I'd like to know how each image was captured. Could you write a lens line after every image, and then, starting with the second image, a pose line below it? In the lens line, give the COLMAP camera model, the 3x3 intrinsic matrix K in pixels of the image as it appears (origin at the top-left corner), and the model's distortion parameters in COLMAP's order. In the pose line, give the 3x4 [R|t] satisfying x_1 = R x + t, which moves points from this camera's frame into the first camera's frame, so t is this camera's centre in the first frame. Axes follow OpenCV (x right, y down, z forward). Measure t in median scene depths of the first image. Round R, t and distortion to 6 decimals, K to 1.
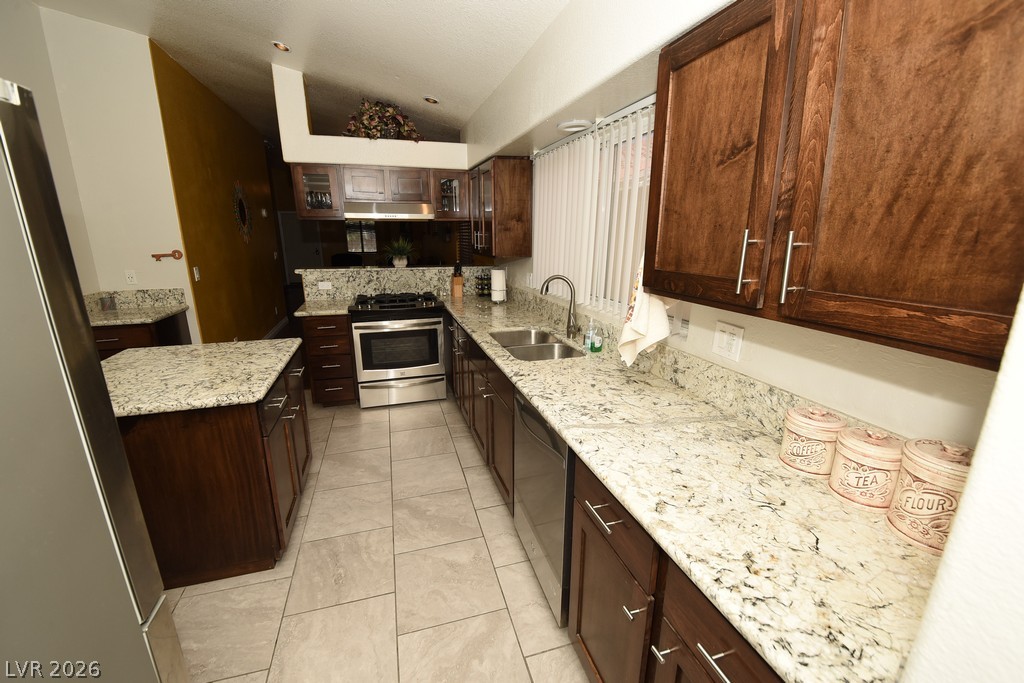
lens RADIAL K [[433.6, 0, 513.9], [0, 433.6, 343.9], [0, 0, 1]] dist [-0.001419, -0.000114]
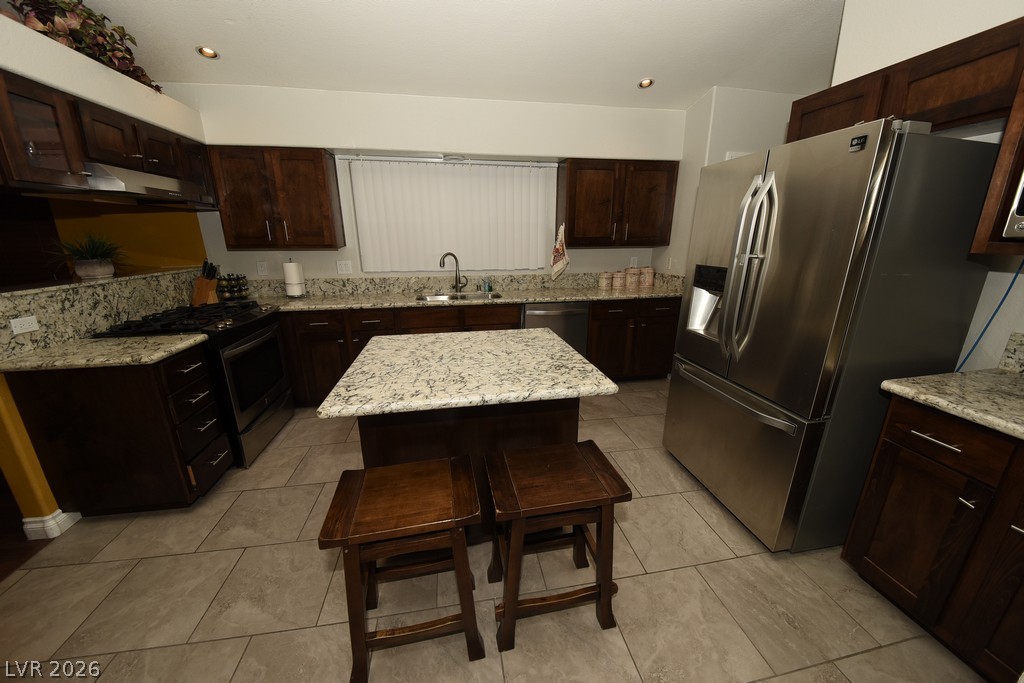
lens RADIAL K [[377.8, 0, 515.5], [0, 377.8, 347.4], [0, 0, 1]] dist [-0.001385, -0.000234]
pose [[0.117504, -0.287167, 0.950646, -0.782774], [0.250943, 0.934797, 0.251362, -0.075385], [-0.960844, 0.209022, 0.181905, 0.373014]]
